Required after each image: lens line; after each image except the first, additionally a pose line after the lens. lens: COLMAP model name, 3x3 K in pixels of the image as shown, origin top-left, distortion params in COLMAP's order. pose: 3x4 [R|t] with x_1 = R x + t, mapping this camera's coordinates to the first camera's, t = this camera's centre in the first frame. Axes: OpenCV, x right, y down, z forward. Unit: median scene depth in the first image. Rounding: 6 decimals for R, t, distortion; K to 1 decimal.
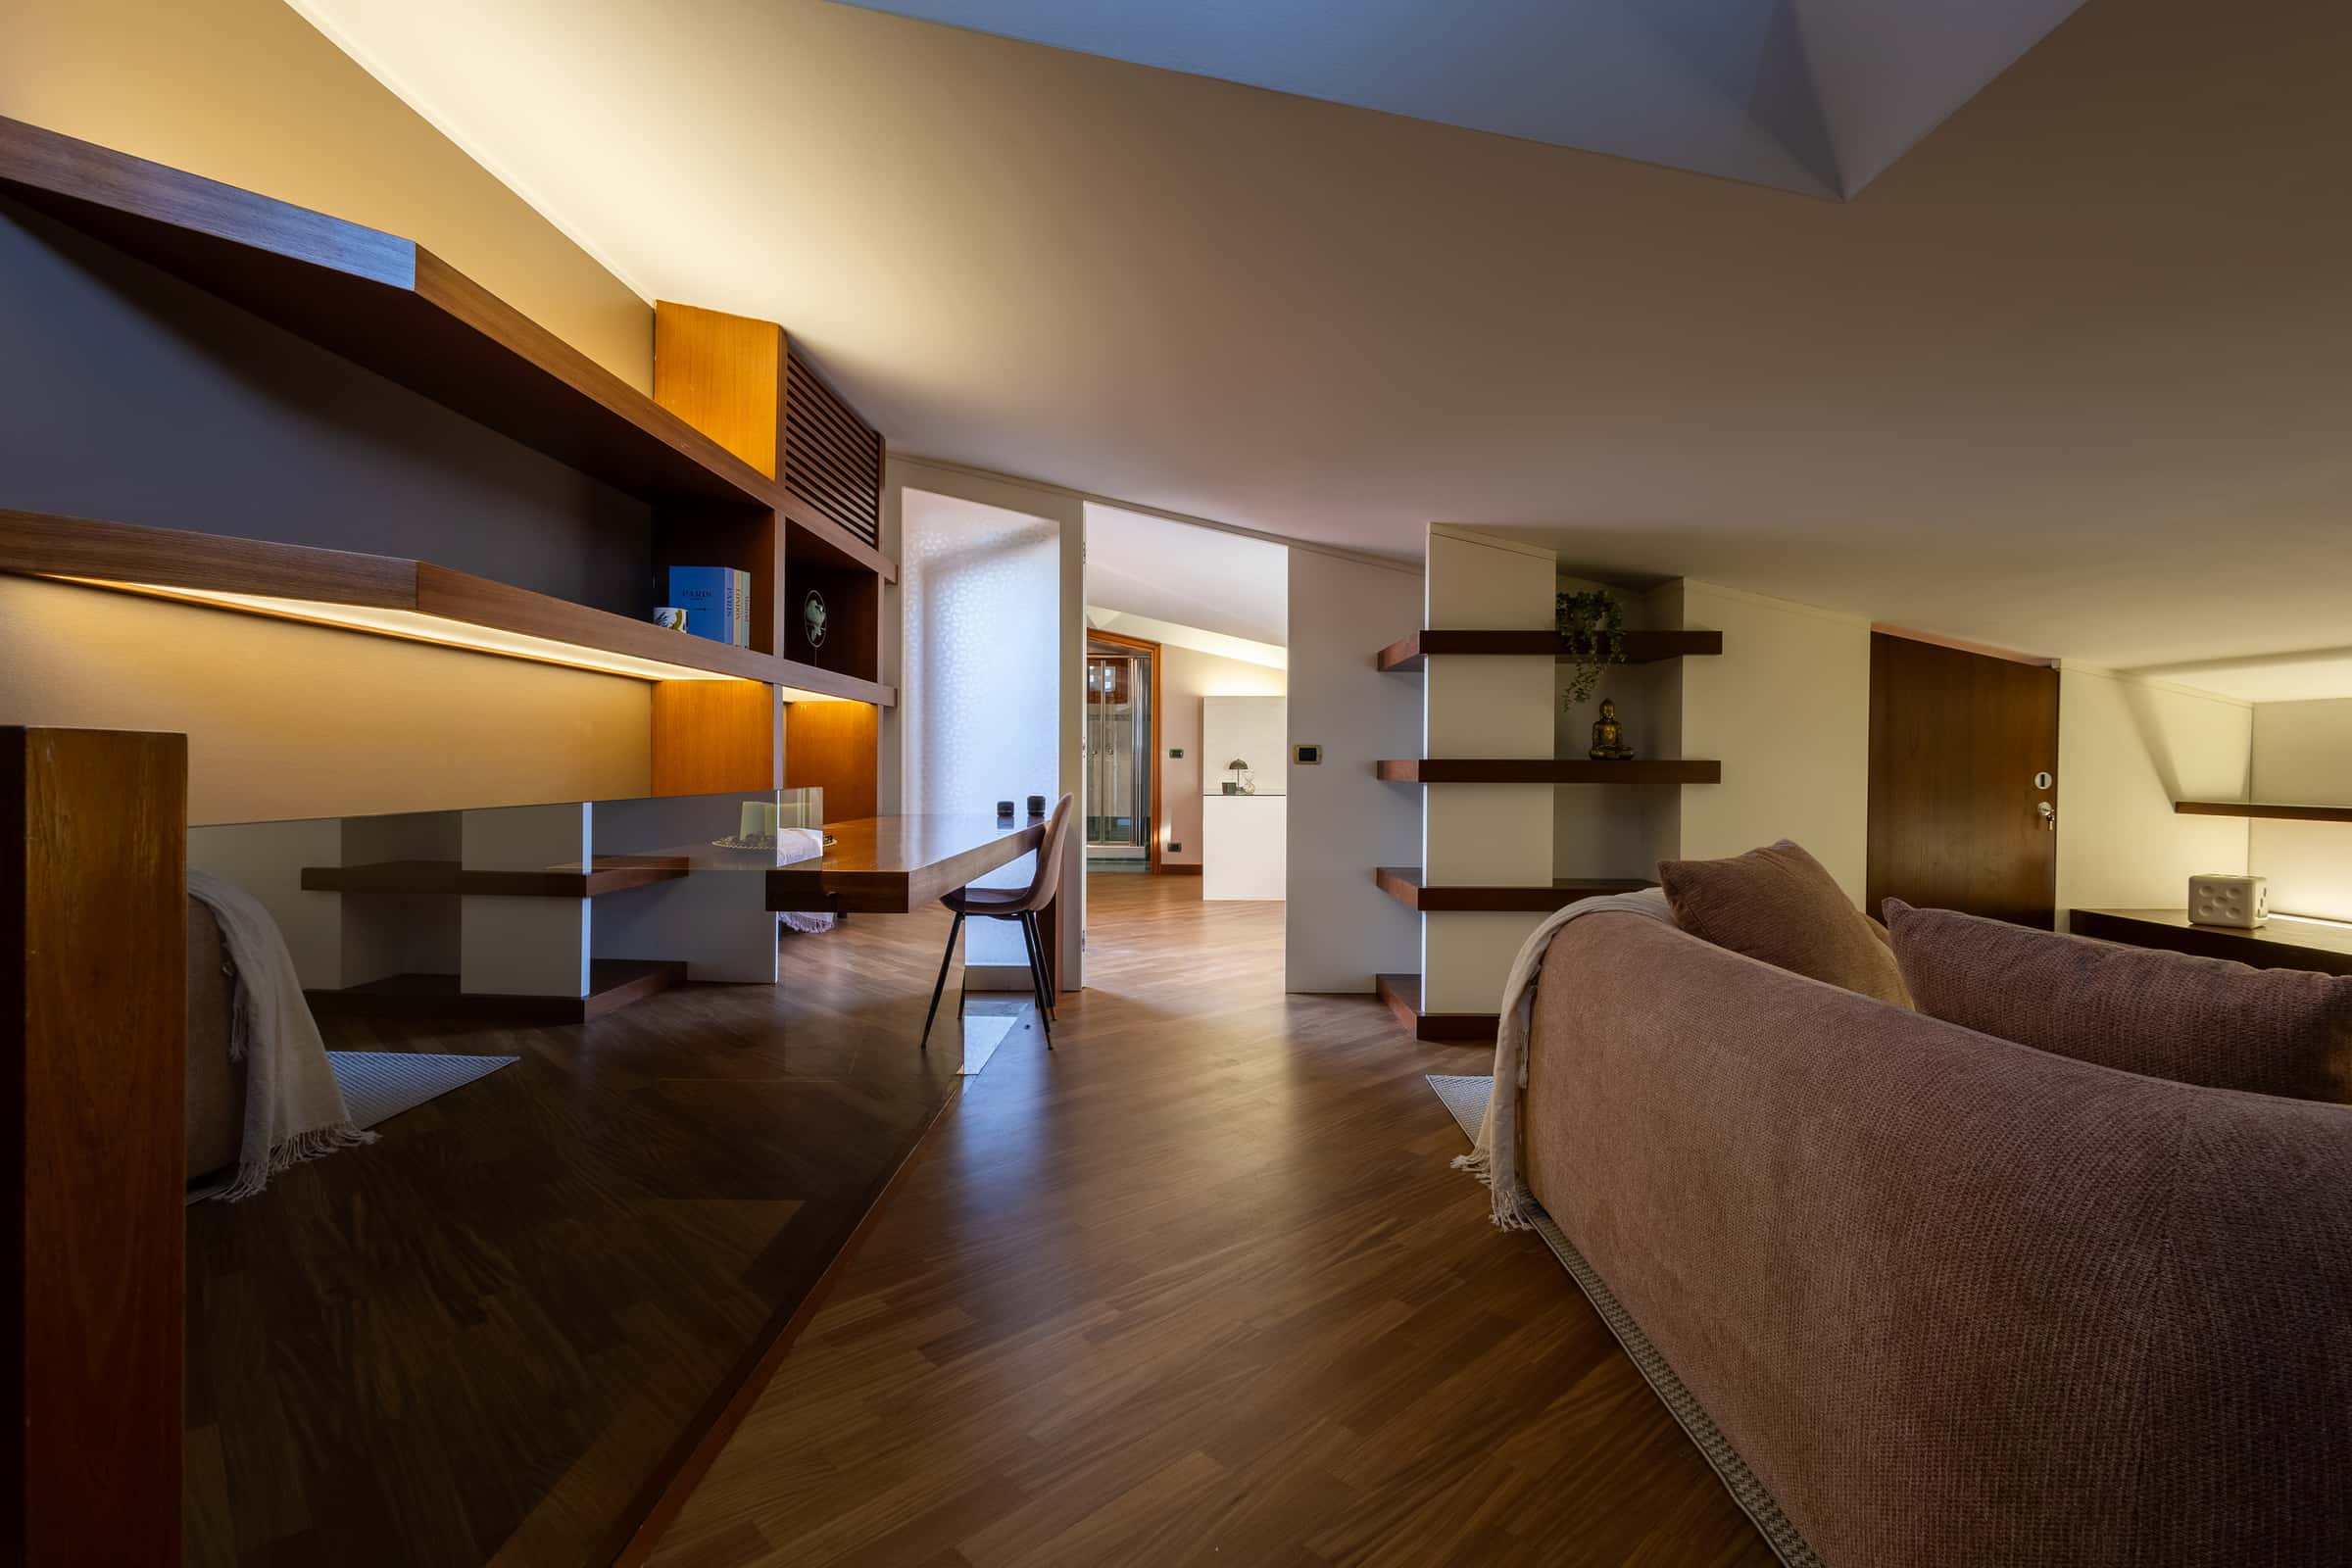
lens RADIAL K [[1079.5, 0, 1162.4], [0, 1079.5, 780.2], [0, 0, 1]] dist [-0.000220, 0.000182]
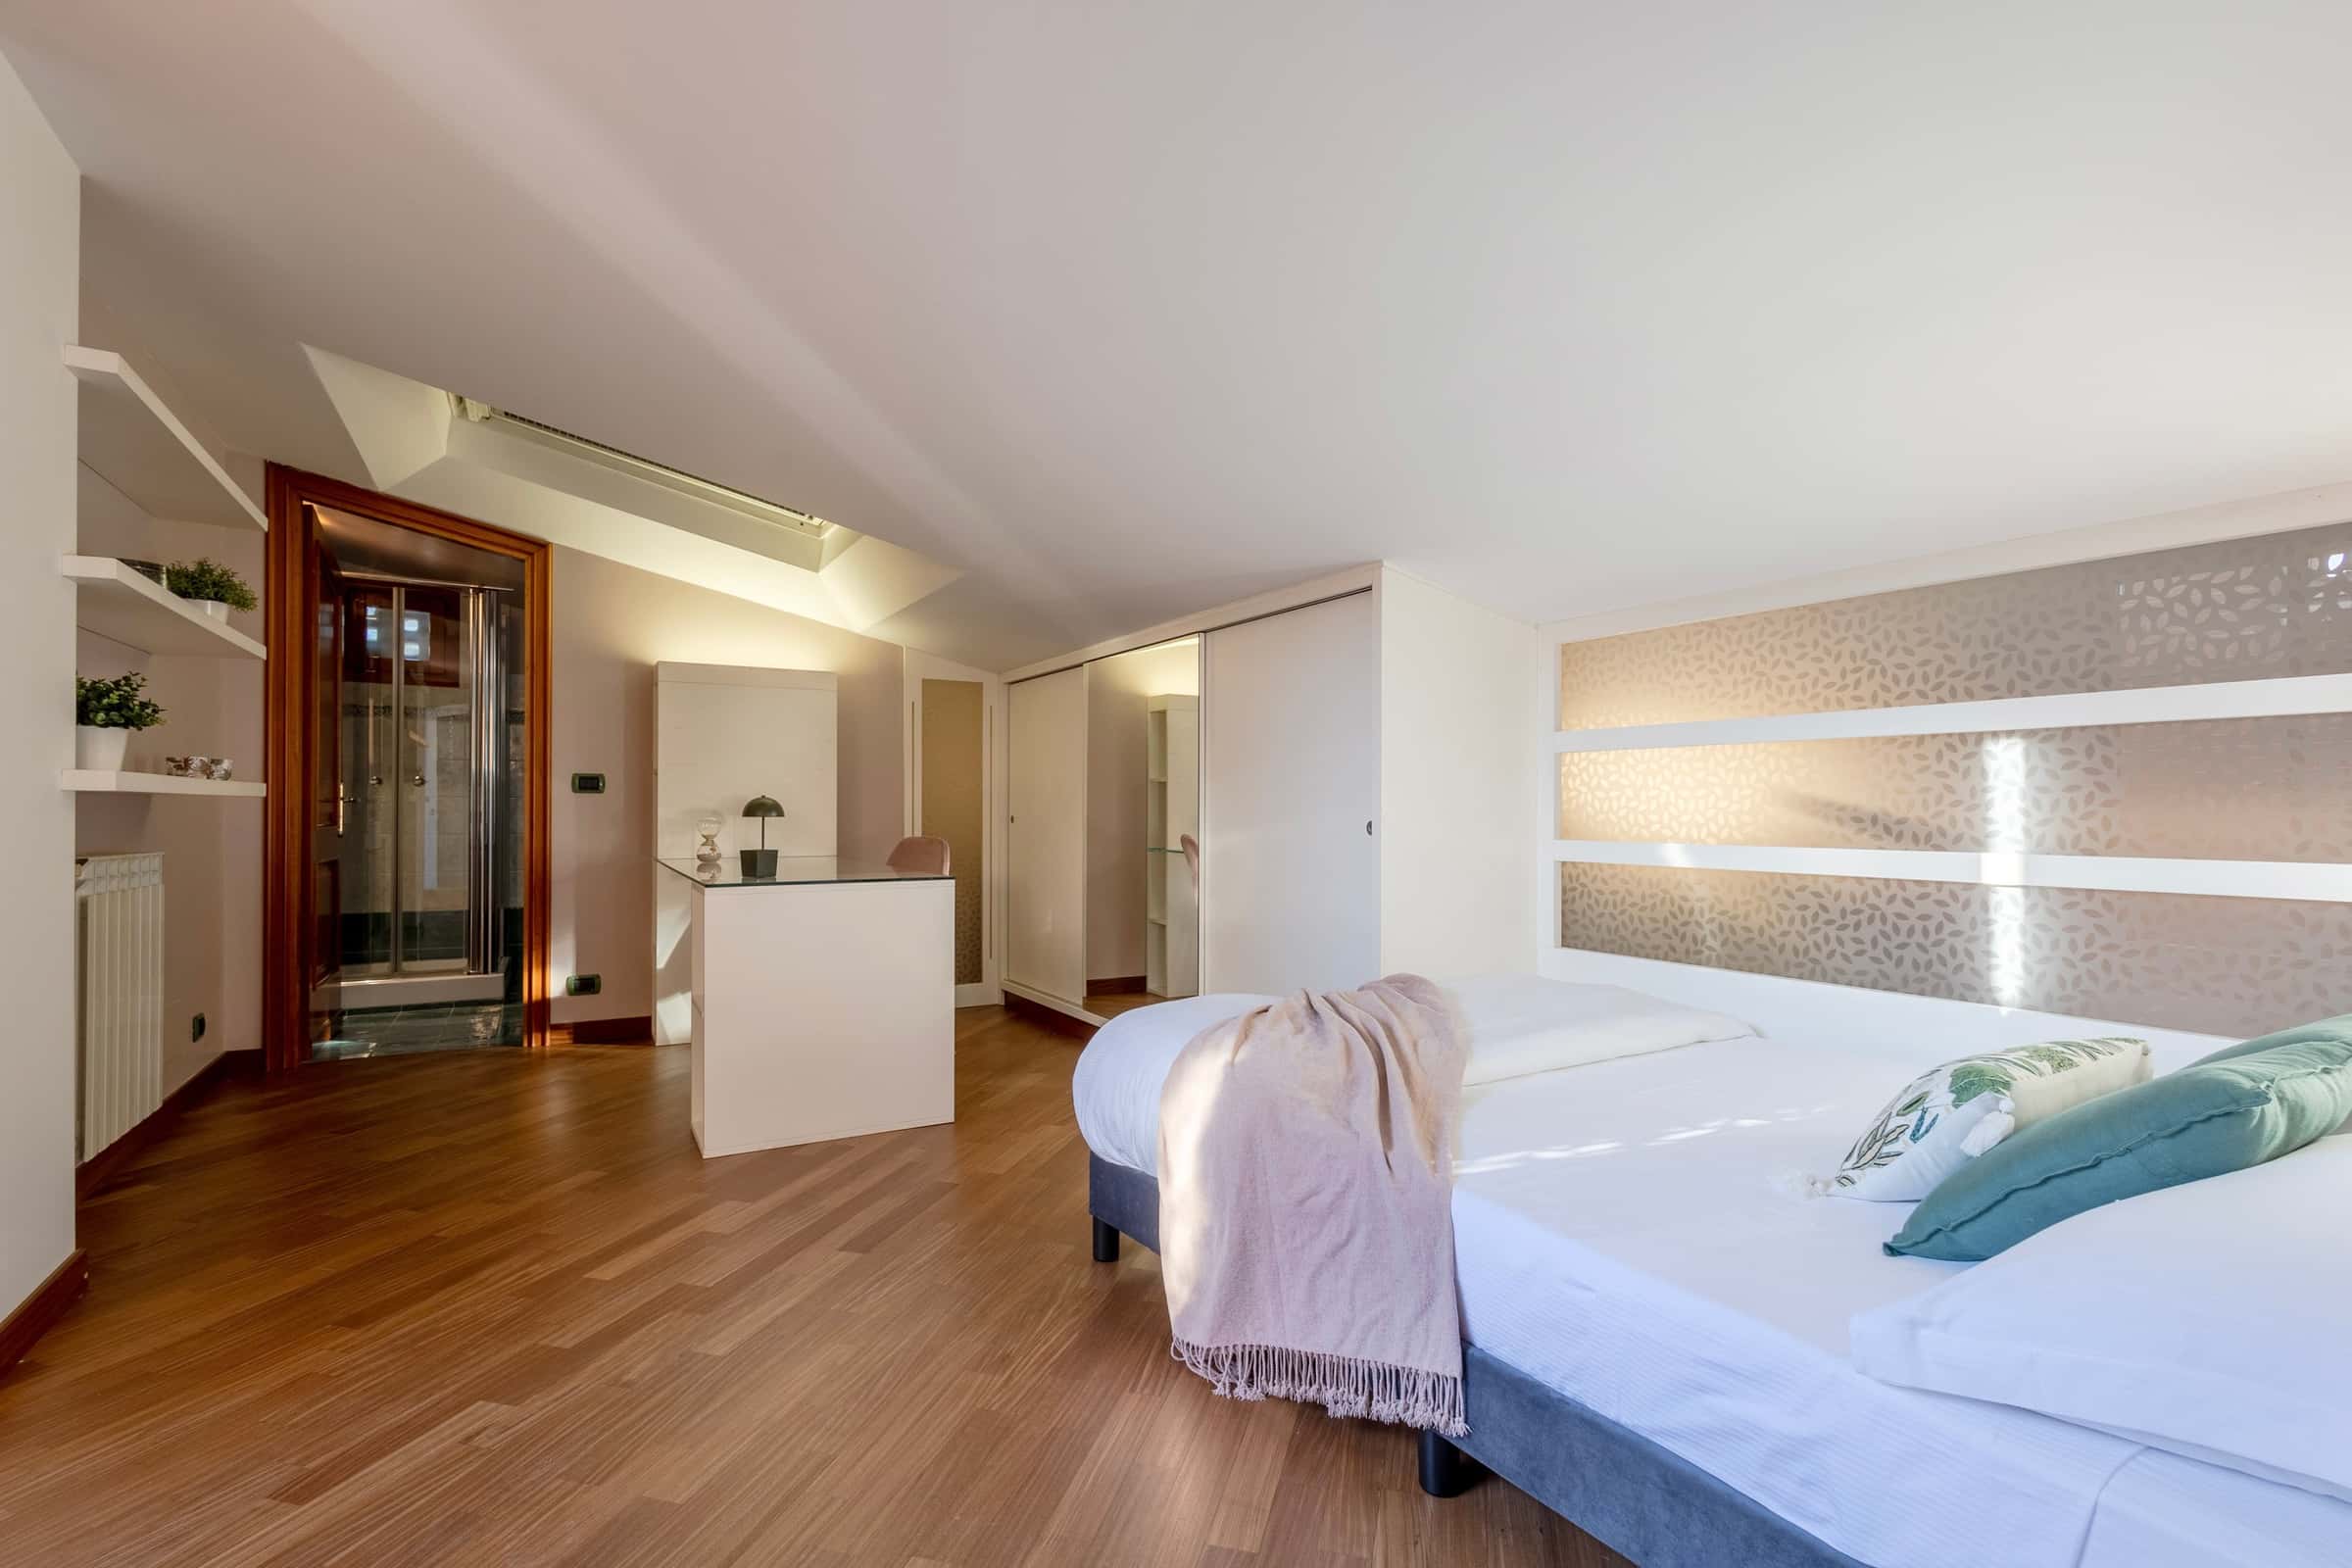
lens RADIAL K [[1087.7, 0, 1237.5], [0, 1087.7, 812.5], [0, 0, 1]] dist [0.000264, 0.000041]
pose [[0.831659, -0.001921, 0.555283, -0.028988], [0.008210, 0.999927, -0.008837, -0.011709], [-0.555226, 0.011908, 0.831614, 0.882089]]
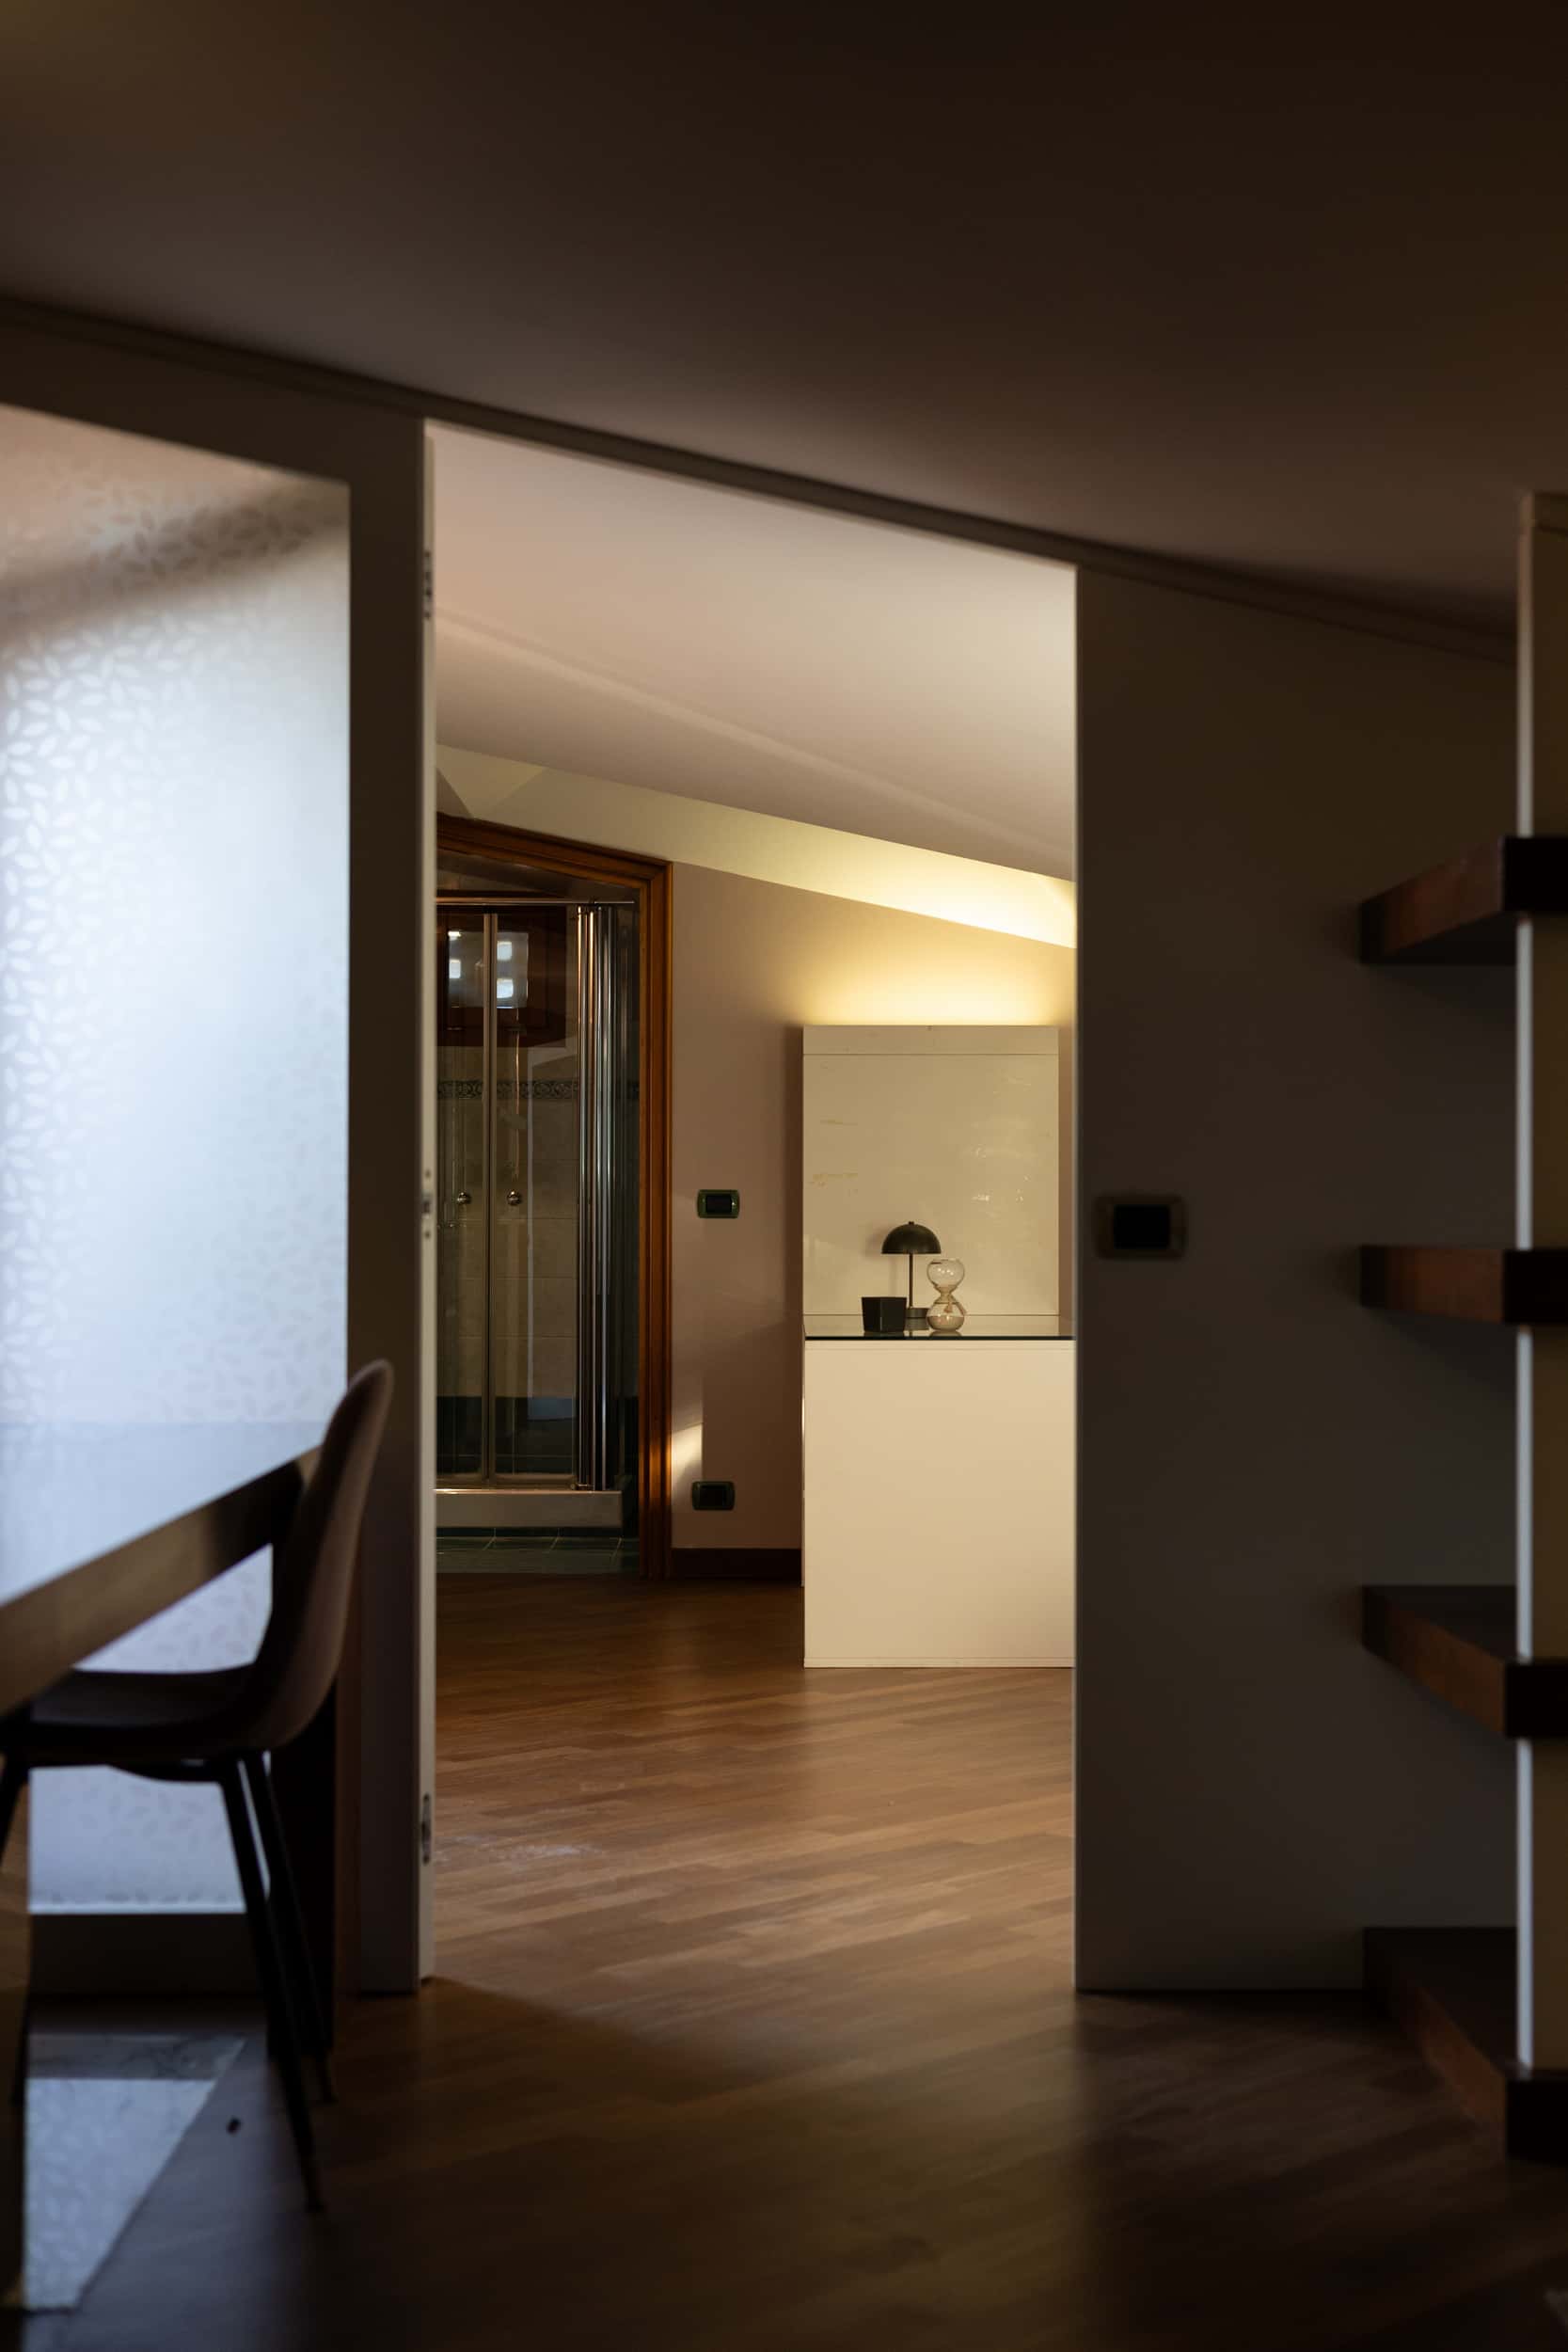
lens RADIAL K [[3268.0, 0, 784.0], [0, 3268.0, 1176.0], [0, 0, 1]] dist [0.030224, 0.042202]
pose [[0.999402, -0.003643, 0.034388, -0.001750], [0.004572, 0.999625, -0.026986, -0.012379], [-0.034277, 0.027127, 0.999044, 0.048680]]
